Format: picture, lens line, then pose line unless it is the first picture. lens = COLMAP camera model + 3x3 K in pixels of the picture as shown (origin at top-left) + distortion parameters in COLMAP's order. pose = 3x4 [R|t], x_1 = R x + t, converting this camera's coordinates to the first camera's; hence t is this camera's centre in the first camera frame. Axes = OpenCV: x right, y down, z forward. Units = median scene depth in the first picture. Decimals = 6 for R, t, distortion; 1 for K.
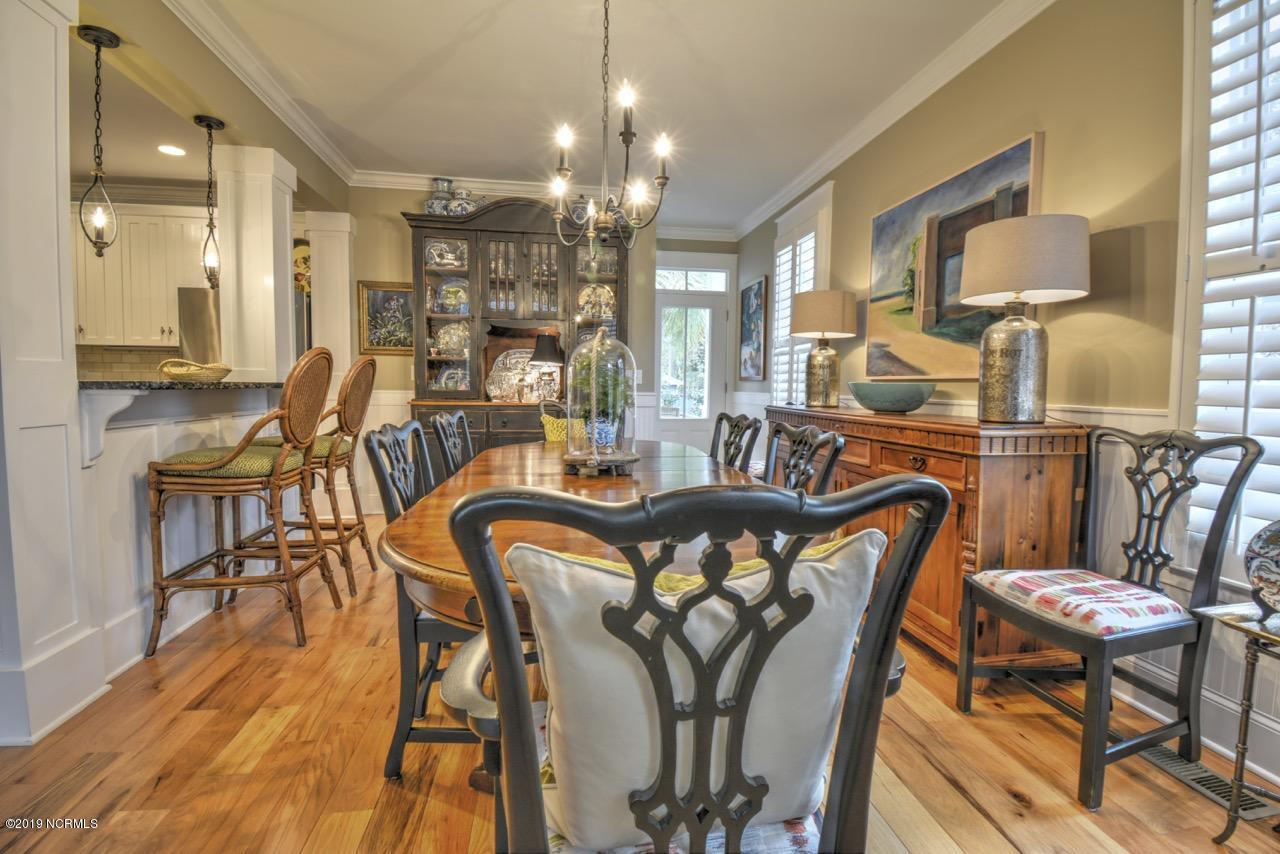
lens RADIAL K [[567.2, 0, 636.0], [0, 567.2, 423.6], [0, 0, 1]] dist [-0.030408, -0.004943]
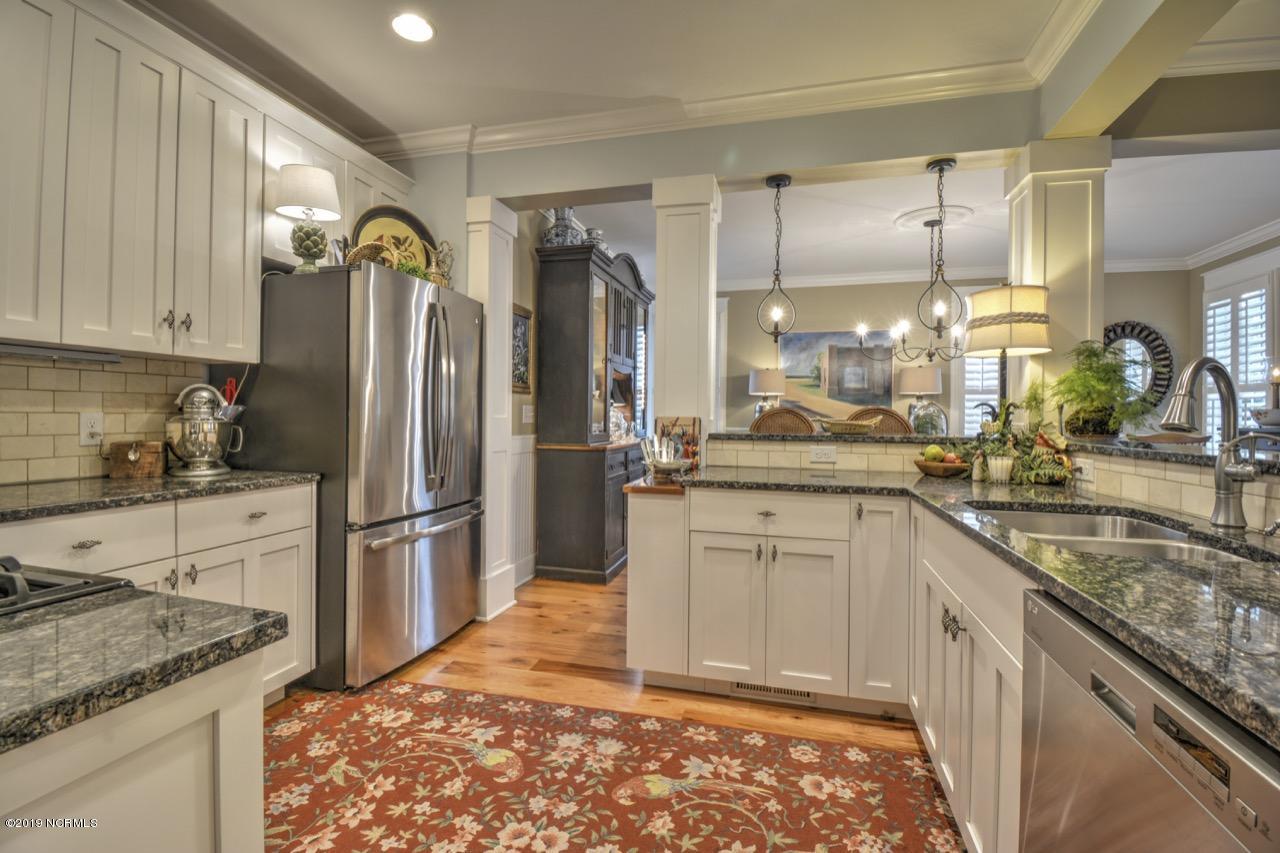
lens RADIAL K [[567.2, 0, 637.0], [0, 567.2, 420.8], [0, 0, 1]] dist [-0.030408, -0.004943]
pose [[0.420231, -0.016932, 0.907259, -1.697125], [0.053885, 0.998527, -0.006324, -0.099958], [-0.905816, 0.051546, 0.420524, 0.749554]]
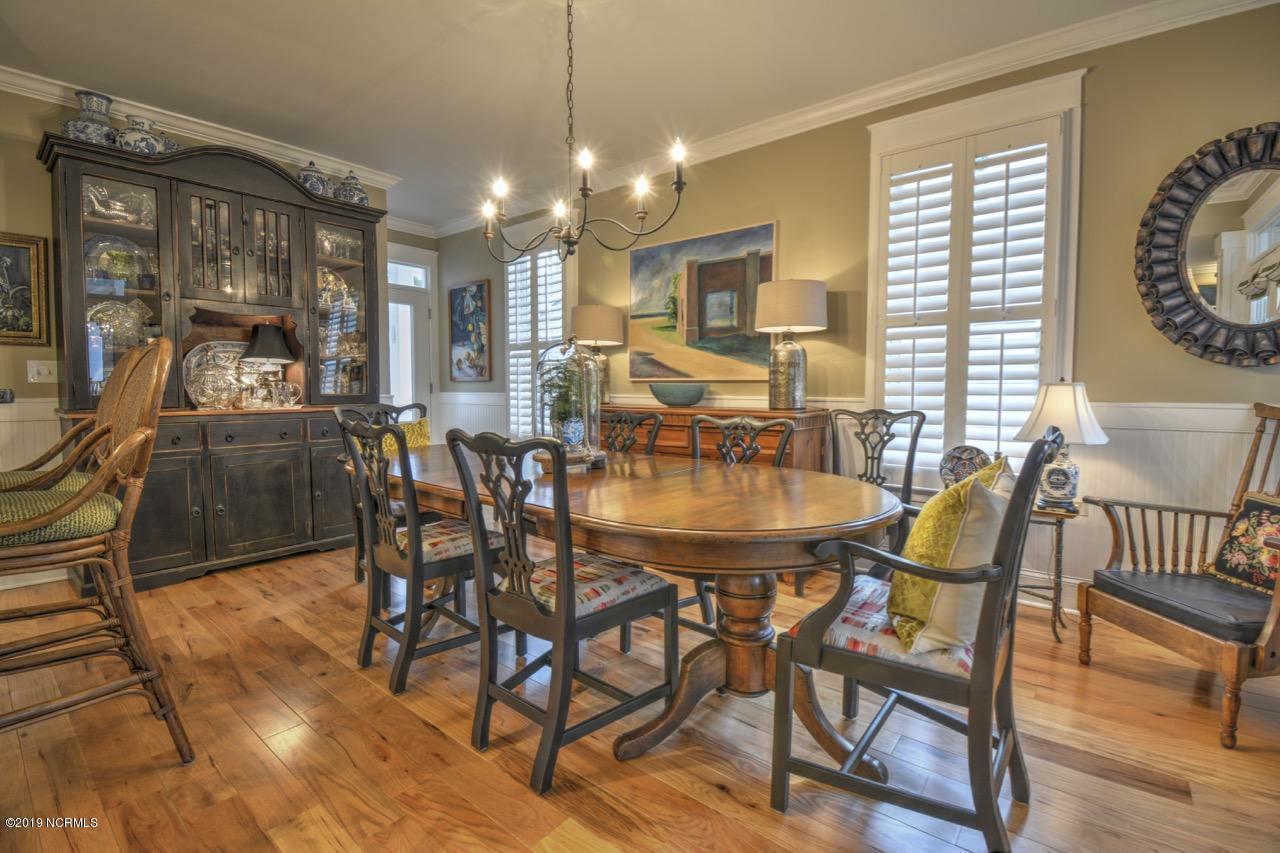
lens RADIAL K [[567.2, 0, 652.2], [0, 567.2, 422.7], [0, 0, 1]] dist [-0.030408, -0.004943]
pose [[0.730777, -0.049516, 0.680818, -0.469293], [0.049126, 0.998594, 0.019897, -0.009822], [-0.680846, 0.018906, 0.732183, 0.071015]]
